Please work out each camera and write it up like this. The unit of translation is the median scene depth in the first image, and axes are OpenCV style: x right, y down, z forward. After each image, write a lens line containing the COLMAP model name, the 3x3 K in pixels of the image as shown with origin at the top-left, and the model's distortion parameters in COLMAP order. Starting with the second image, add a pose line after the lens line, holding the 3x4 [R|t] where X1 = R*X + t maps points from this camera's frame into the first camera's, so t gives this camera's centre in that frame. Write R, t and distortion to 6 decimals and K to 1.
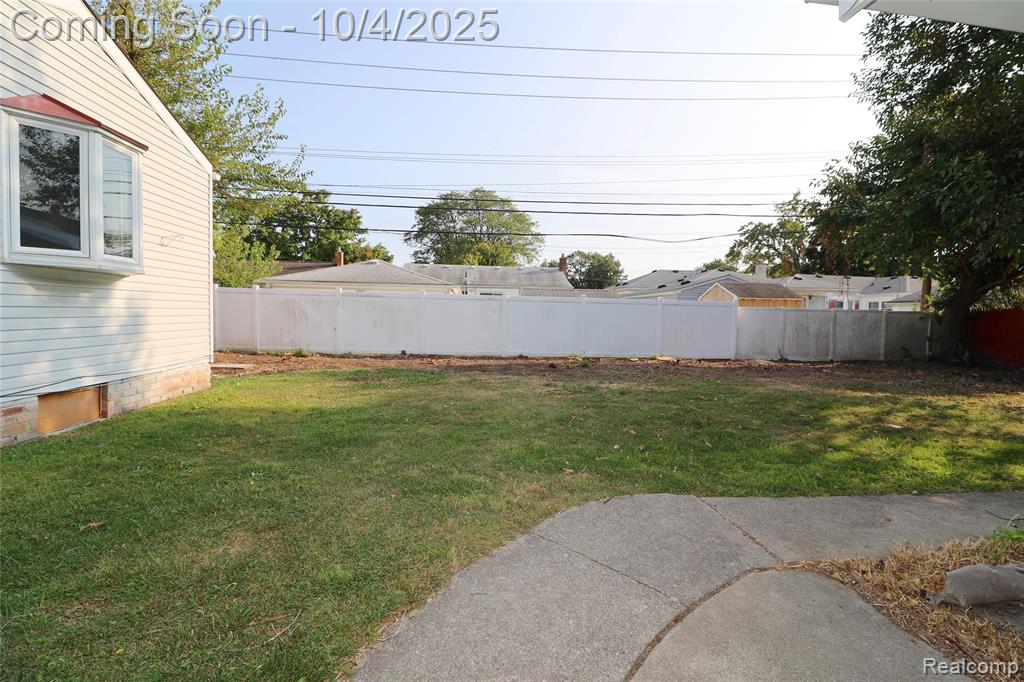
lens RADIAL K [[470.0, 0, 515.9], [0, 470.0, 336.3], [0, 0, 1]] dist [0.002446, -0.015706]
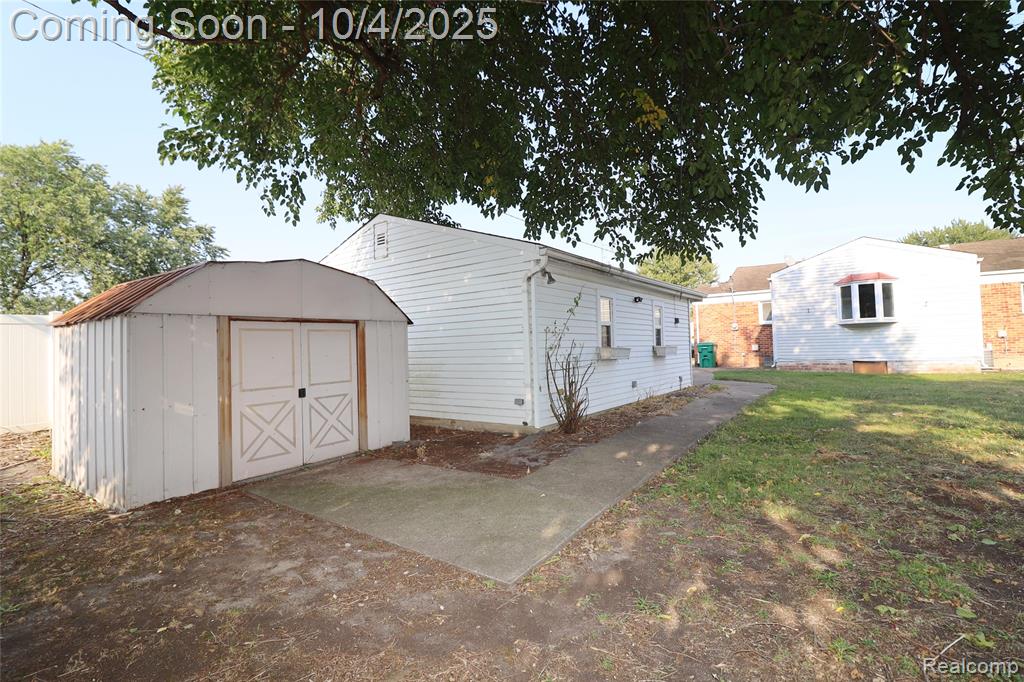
lens RADIAL K [[470.0, 0, 515.9], [0, 470.0, 336.3], [0, 0, 1]] dist [0.002446, -0.015706]
pose [[-0.669244, -0.023454, -0.742673, 0.820374], [-0.025573, 0.999637, -0.008524, 0.009078], [0.742603, 0.013288, -0.669600, 0.372486]]
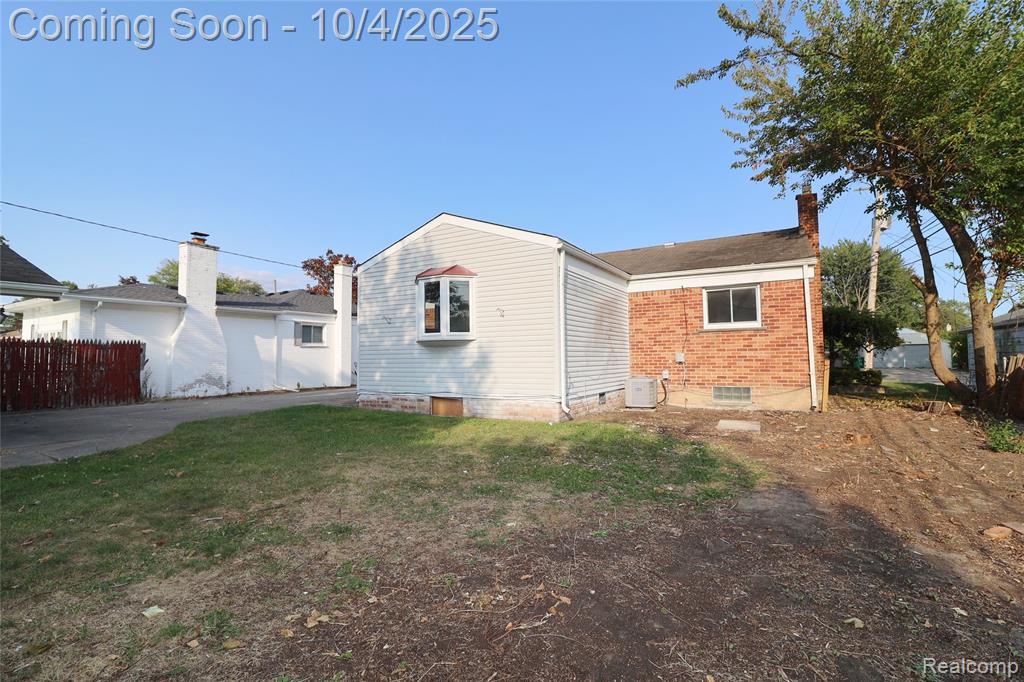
lens RADIAL K [[470.0, 0, 515.9], [0, 470.0, 336.3], [0, 0, 1]] dist [0.002446, -0.015706]
pose [[-0.586314, -0.050647, -0.808499, 0.161976], [-0.040613, 0.998626, -0.033106, -0.028804], [0.809065, 0.013425, -0.587566, 0.692769]]
